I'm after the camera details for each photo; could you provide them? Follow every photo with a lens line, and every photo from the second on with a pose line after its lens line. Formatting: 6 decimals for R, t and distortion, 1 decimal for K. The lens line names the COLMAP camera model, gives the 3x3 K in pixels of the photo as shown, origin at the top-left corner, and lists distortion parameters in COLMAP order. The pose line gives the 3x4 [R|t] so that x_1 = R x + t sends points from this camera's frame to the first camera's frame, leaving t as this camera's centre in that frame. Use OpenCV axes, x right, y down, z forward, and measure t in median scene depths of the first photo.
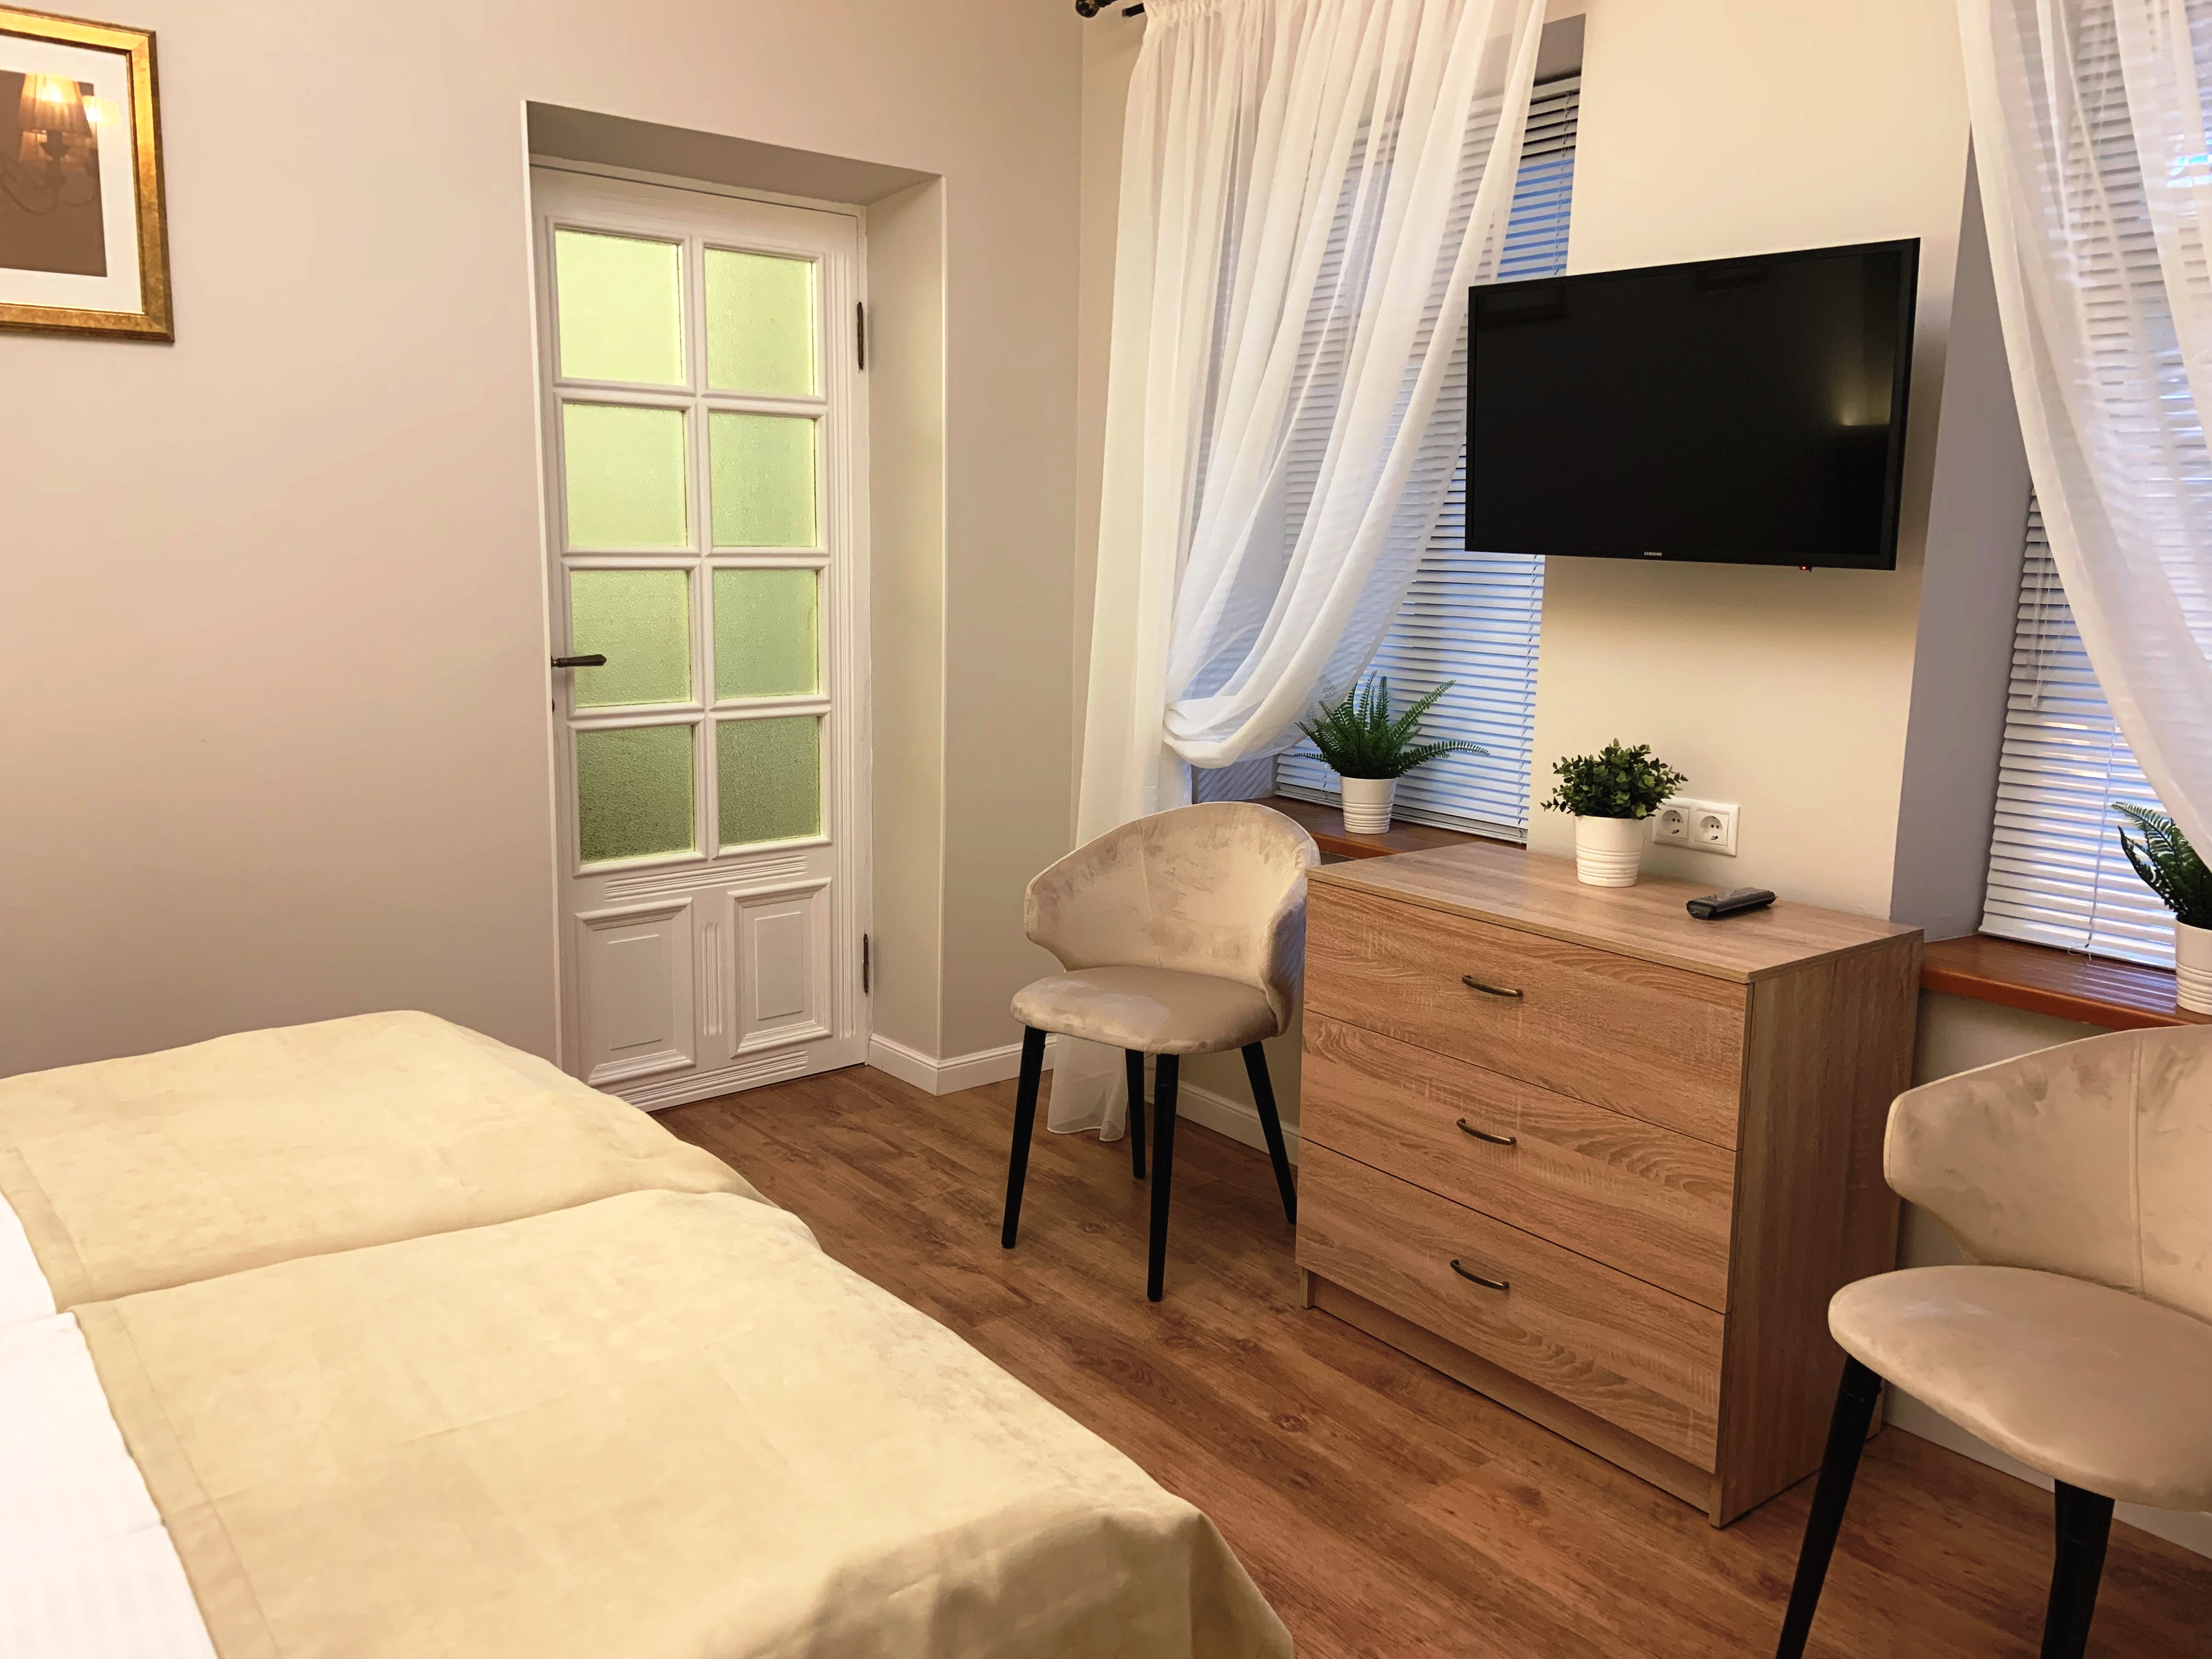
lens RADIAL K [[1678.4, 0, 1087.1], [0, 1678.4, 820.0], [0, 0, 1]] dist [0.082867, -0.058905]
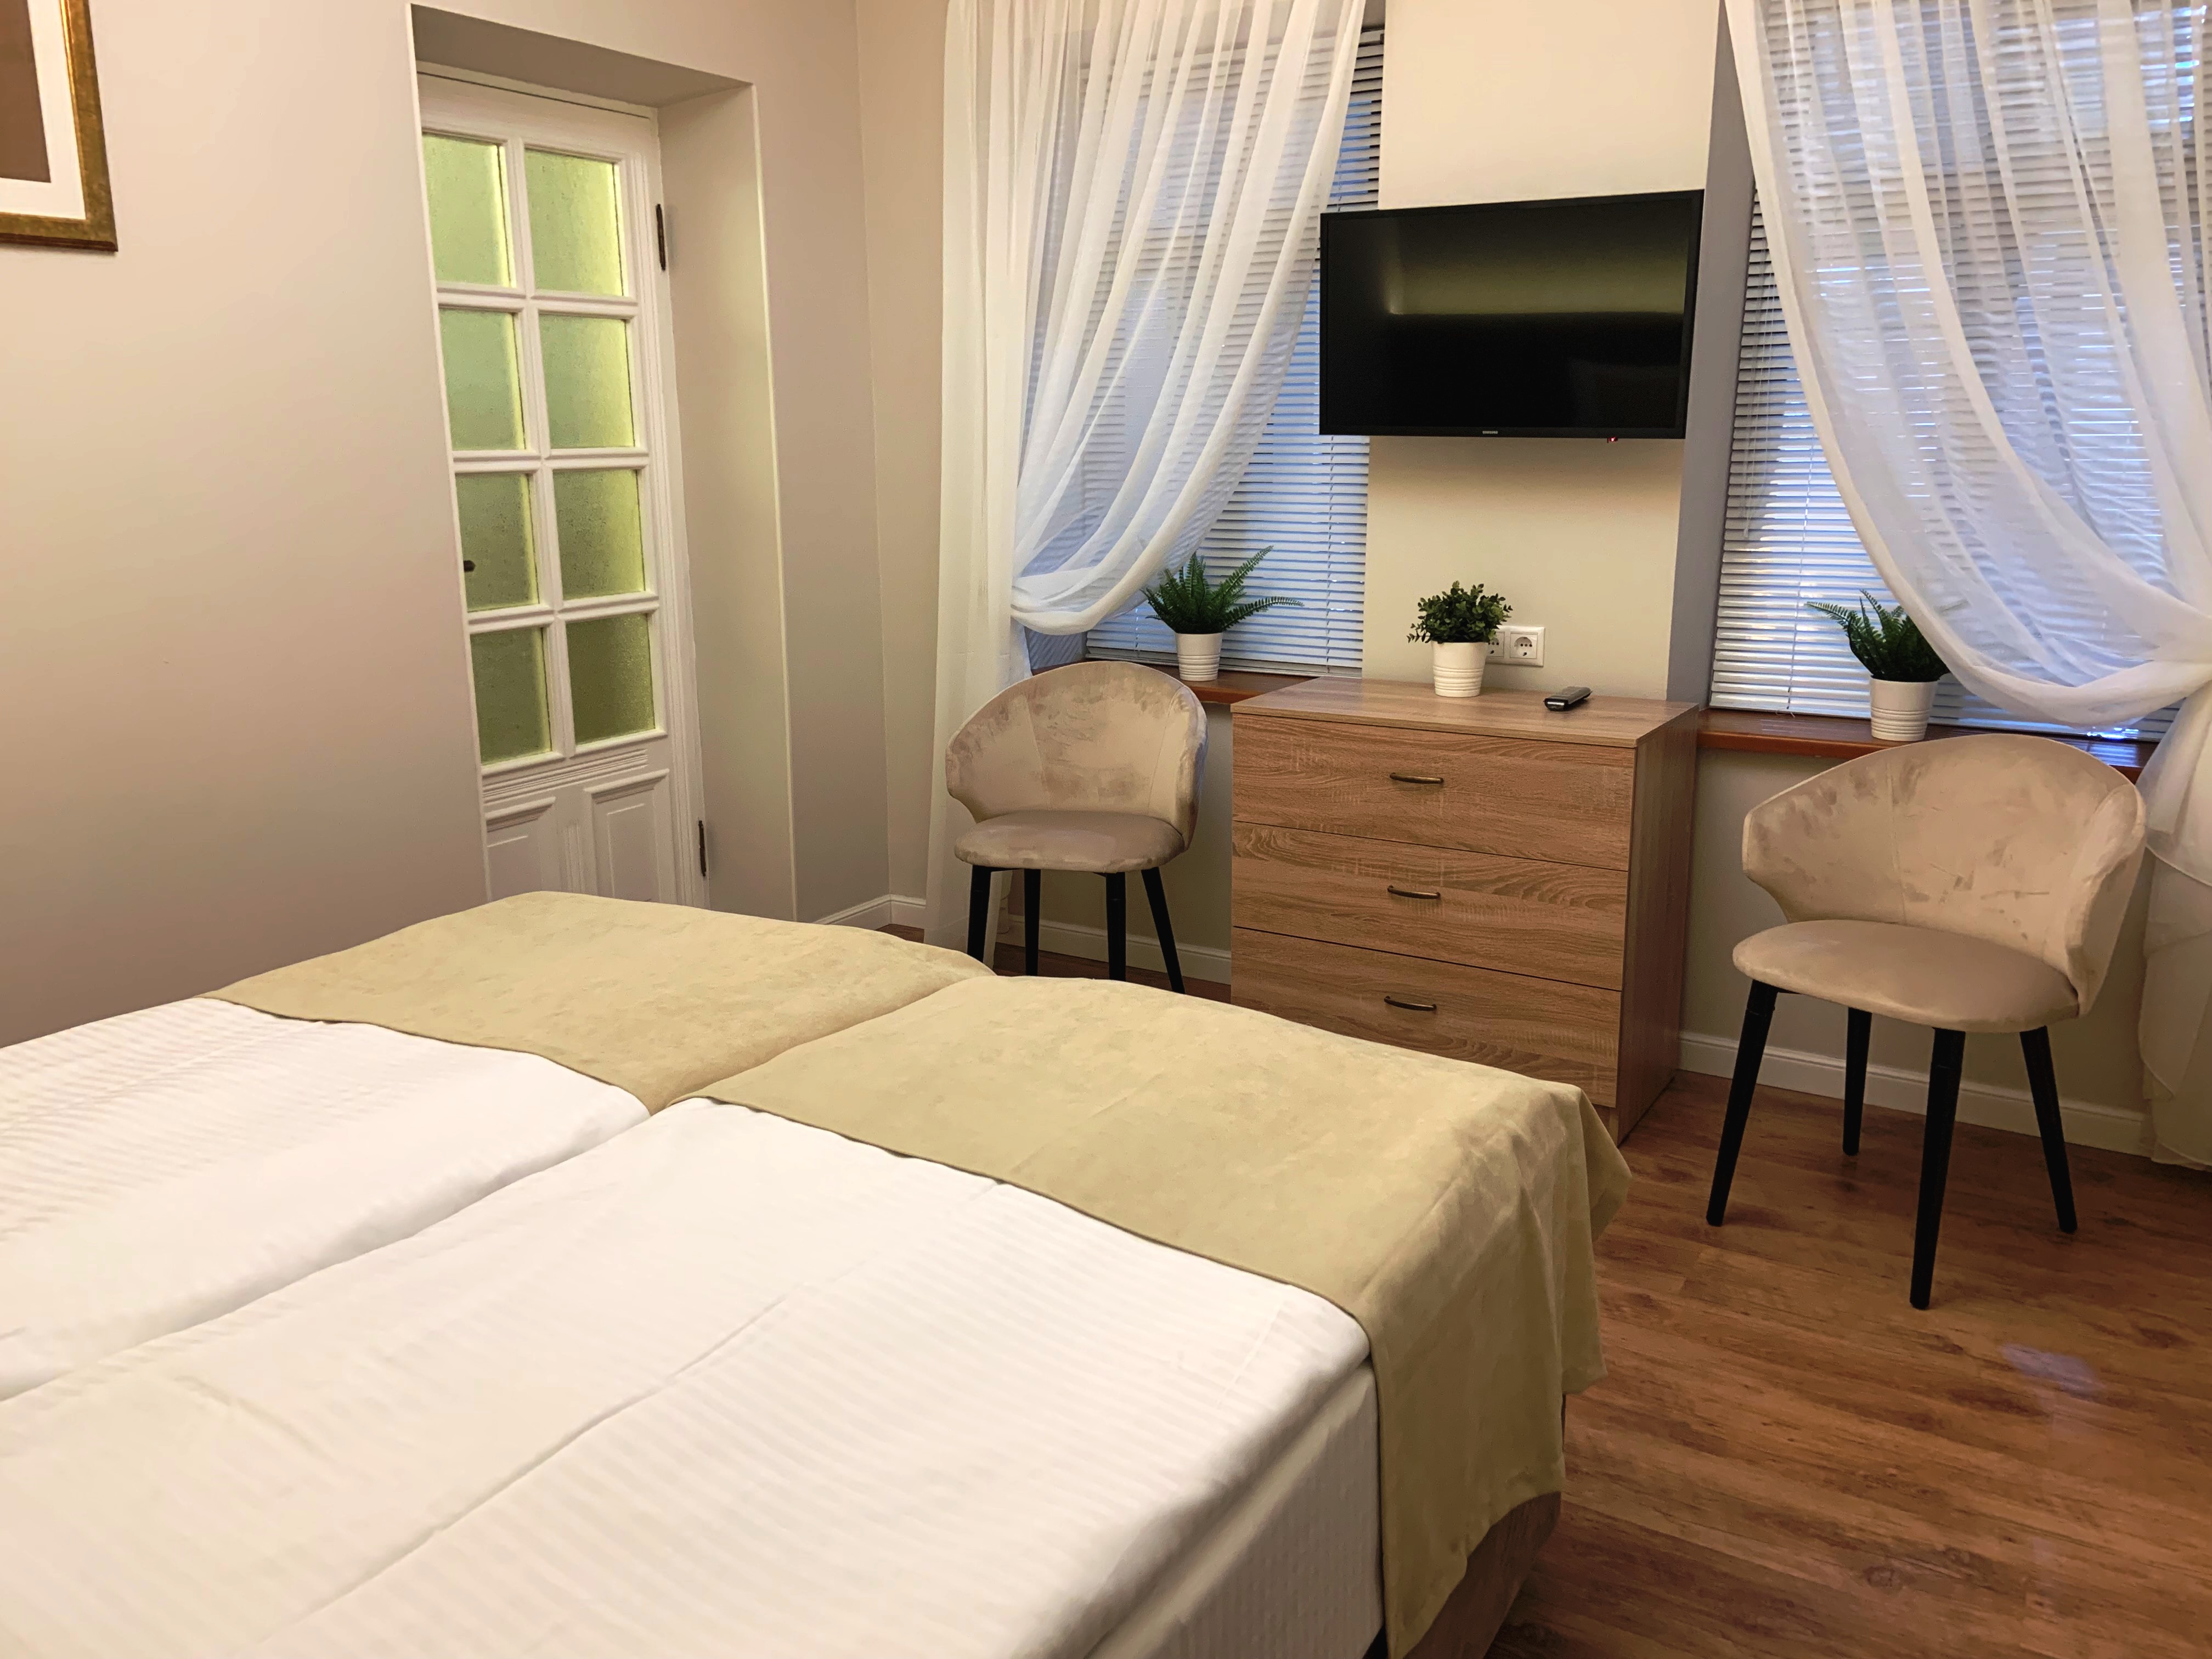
lens RADIAL K [[1678.4, 0, 1096.0], [0, 1678.4, 826.2], [0, 0, 1]] dist [0.082867, -0.058905]
pose [[0.941250, -0.102393, 0.321814, -0.364760], [0.081021, 0.993564, 0.079153, 0.012513], [-0.327848, -0.048429, 0.943488, -0.115521]]
